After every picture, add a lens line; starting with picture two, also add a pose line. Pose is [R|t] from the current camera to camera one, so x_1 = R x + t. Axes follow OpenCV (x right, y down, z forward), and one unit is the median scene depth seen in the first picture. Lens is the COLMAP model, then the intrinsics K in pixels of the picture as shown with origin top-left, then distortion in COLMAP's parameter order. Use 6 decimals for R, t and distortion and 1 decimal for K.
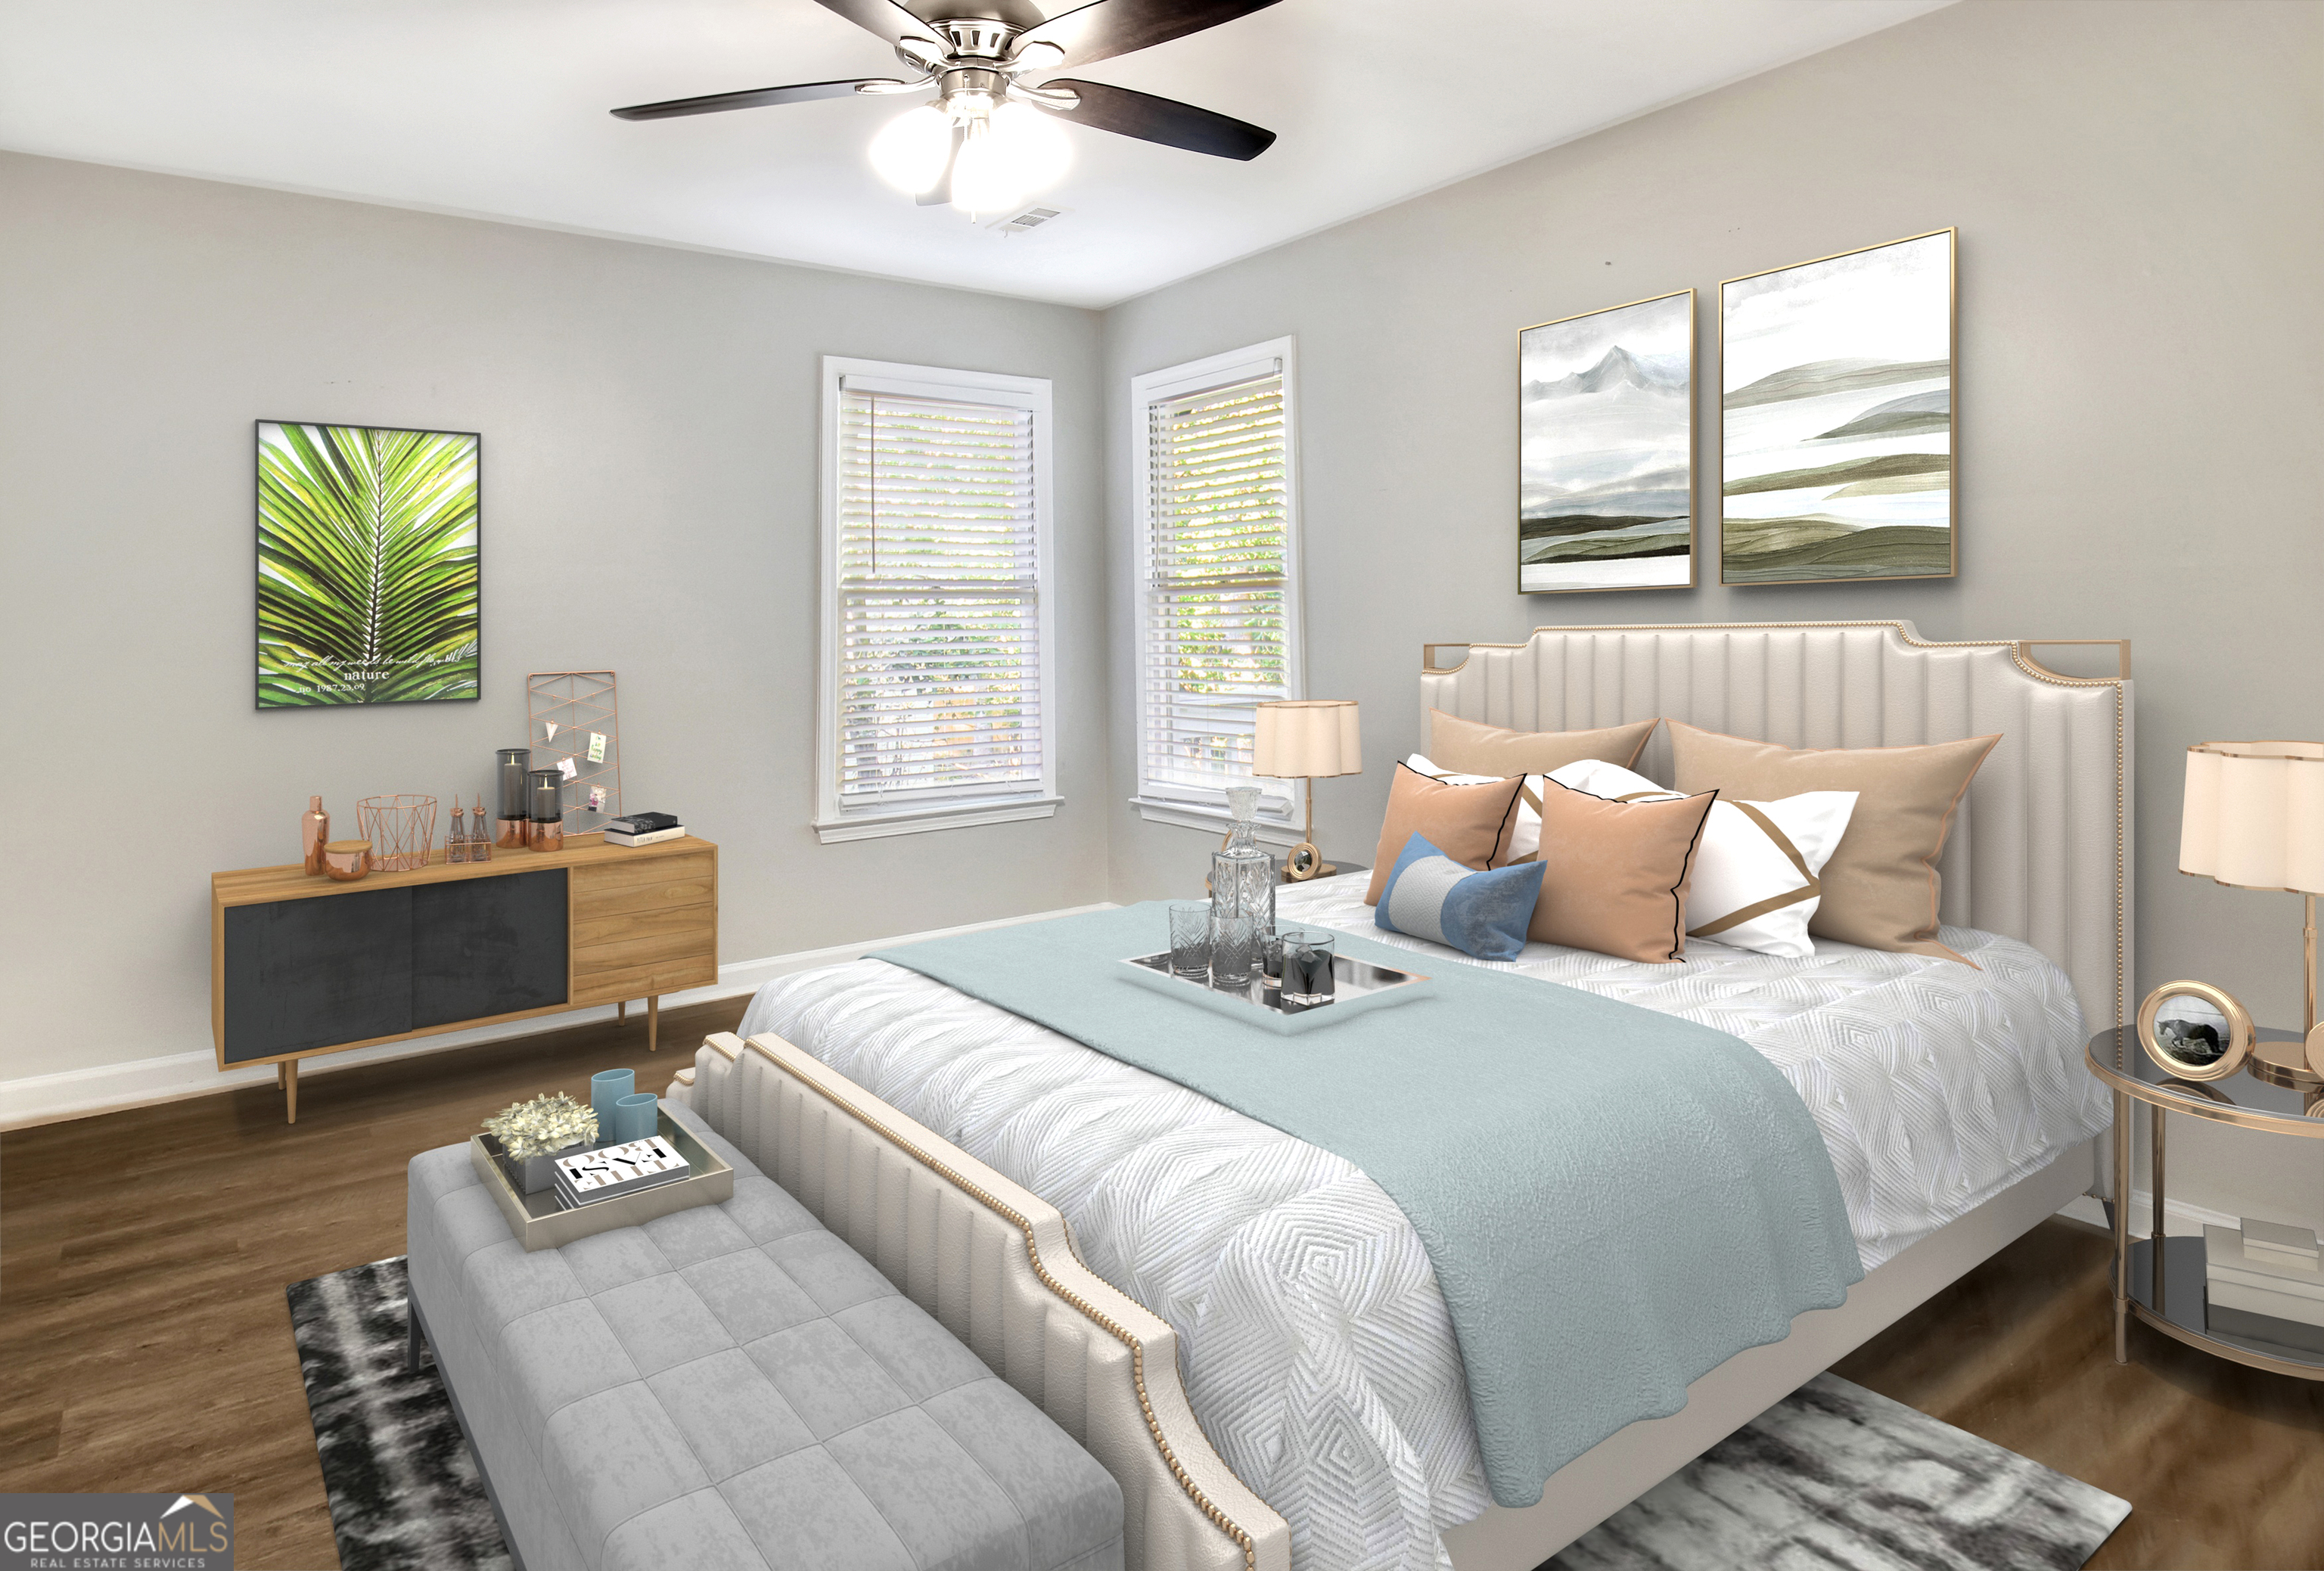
lens RADIAL K [[1201.3, 0, 1293.9], [0, 1201.3, 622.3], [0, 0, 1]] dist [0.006168, 0.001140]
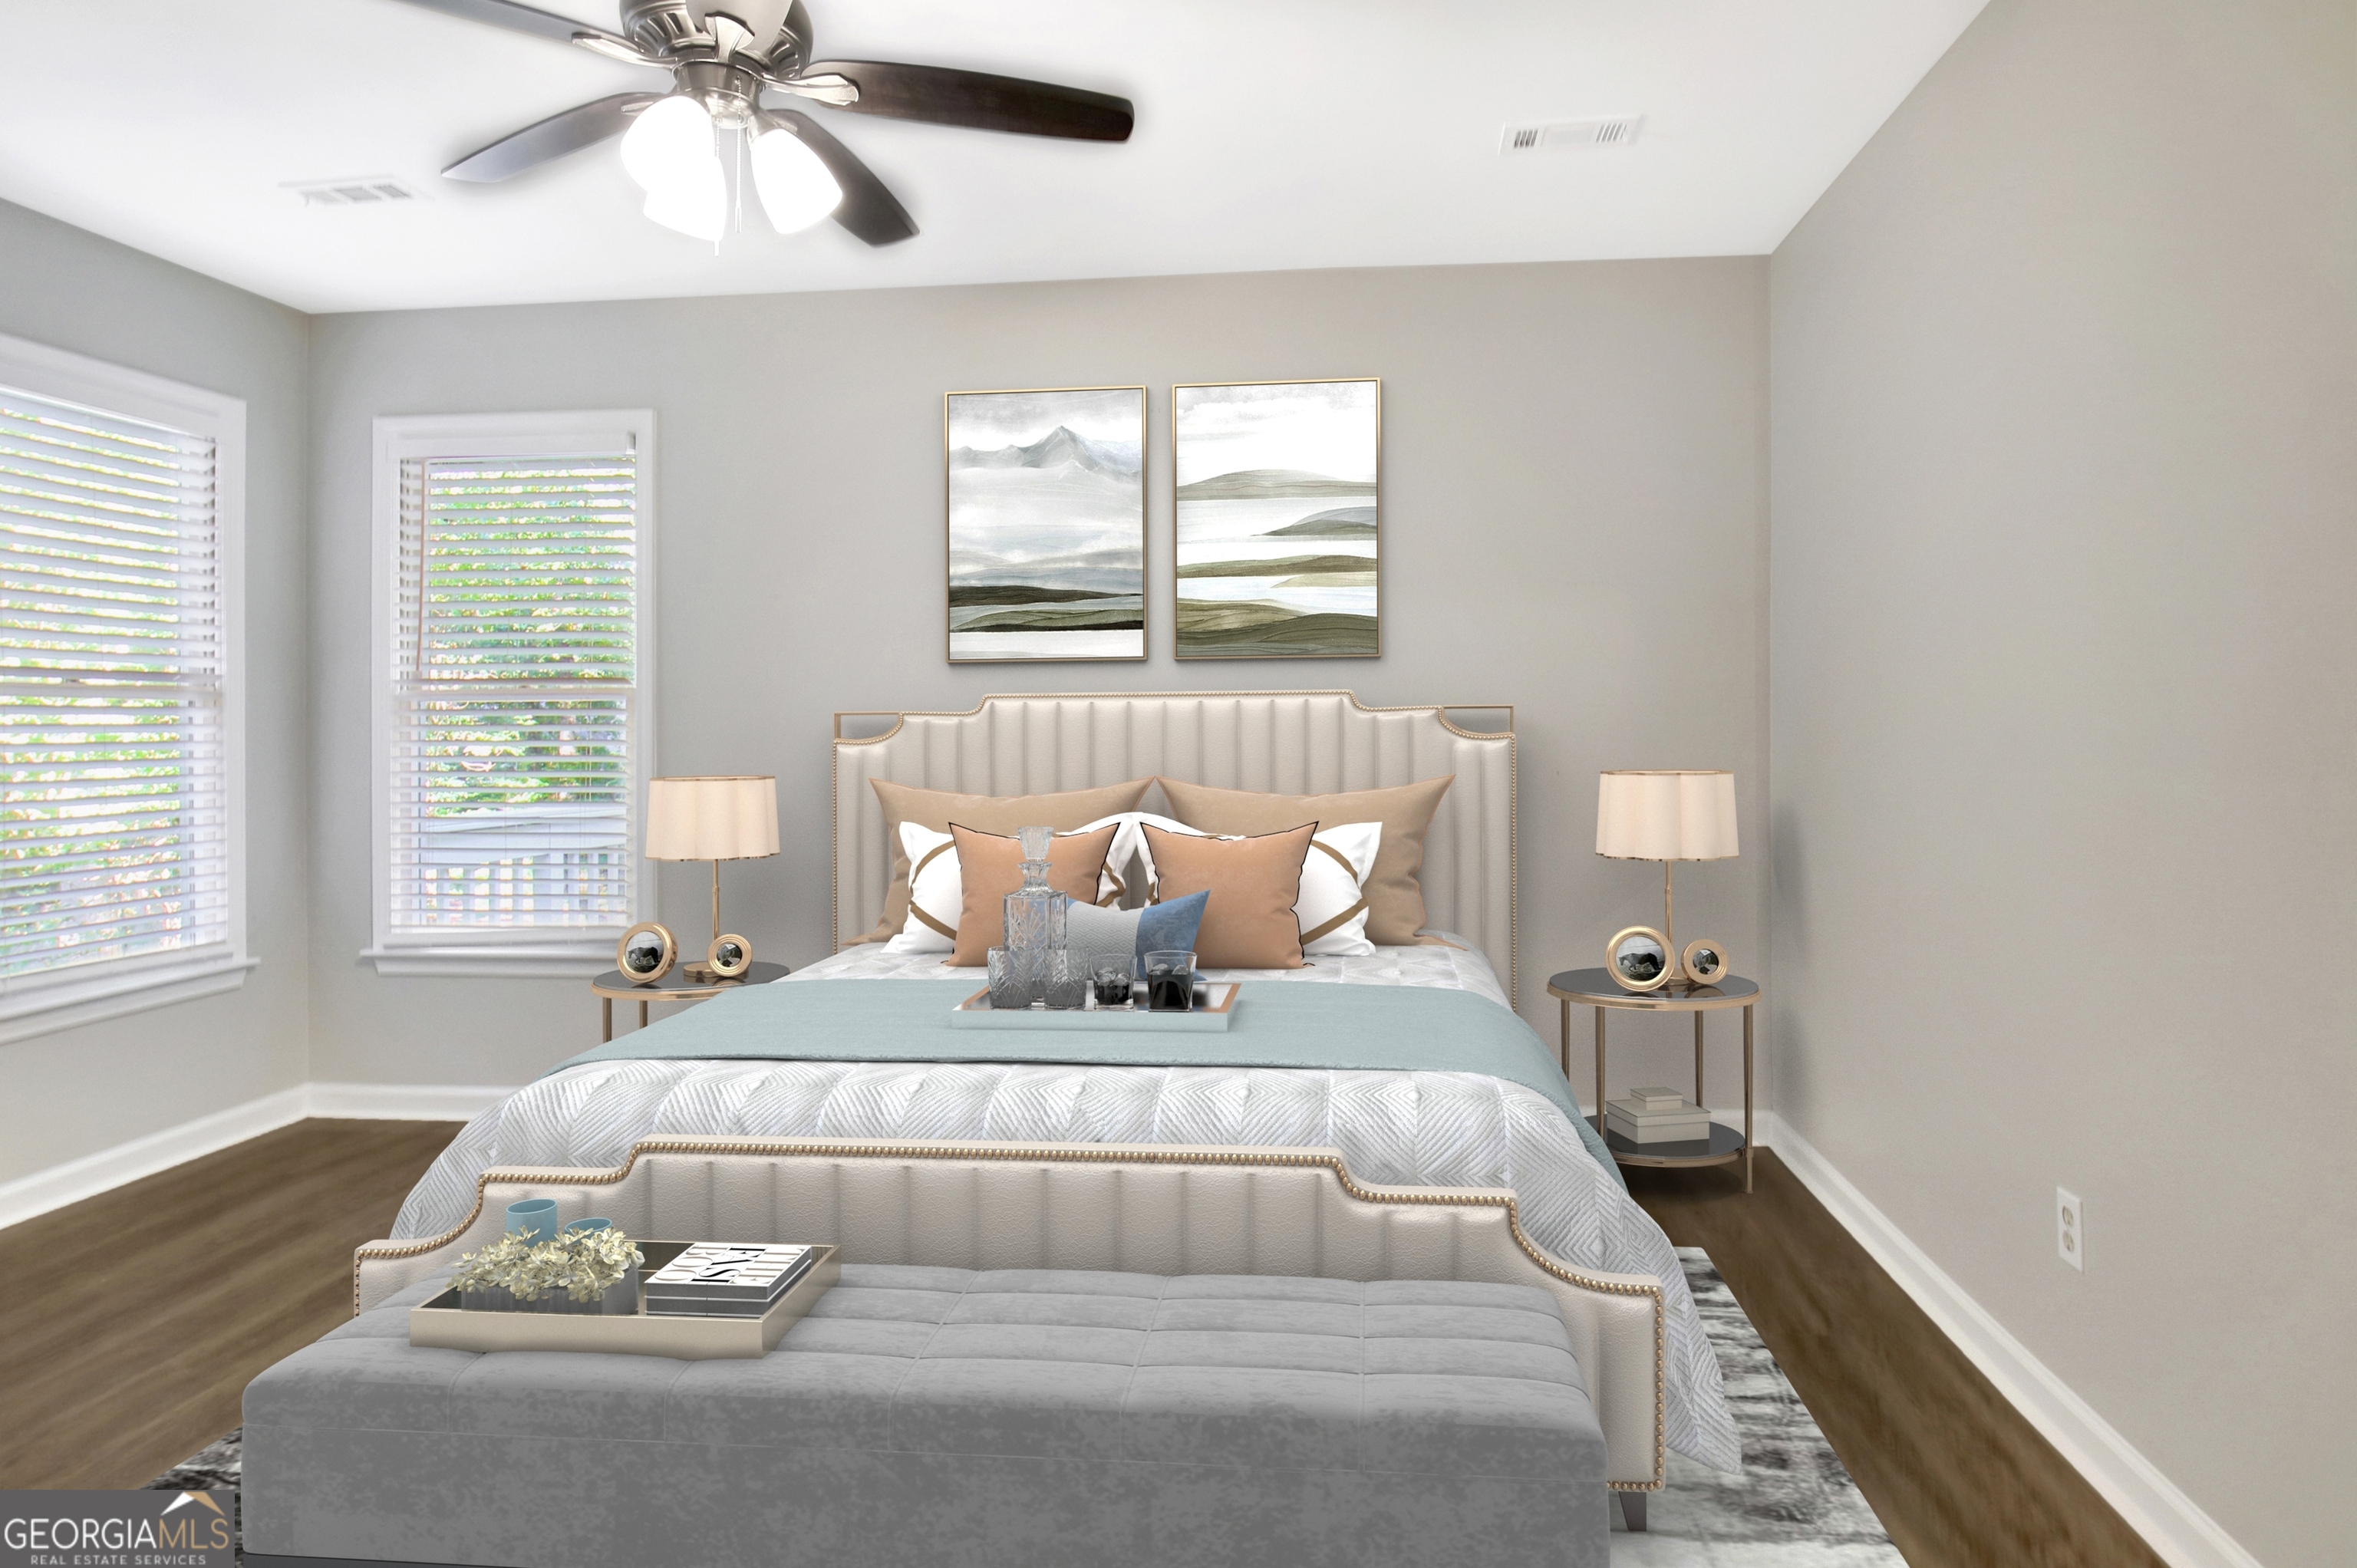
lens RADIAL K [[1329.9, 0, 1177.3], [0, 1329.9, 718.2], [0, 0, 1]] dist [-0.005657, 0.034925]
pose [[0.781319, 0.014886, 0.623955, -0.402131], [-0.012303, 0.999889, -0.008449, 0.034260], [-0.624011, -0.001075, 0.781415, 0.040990]]
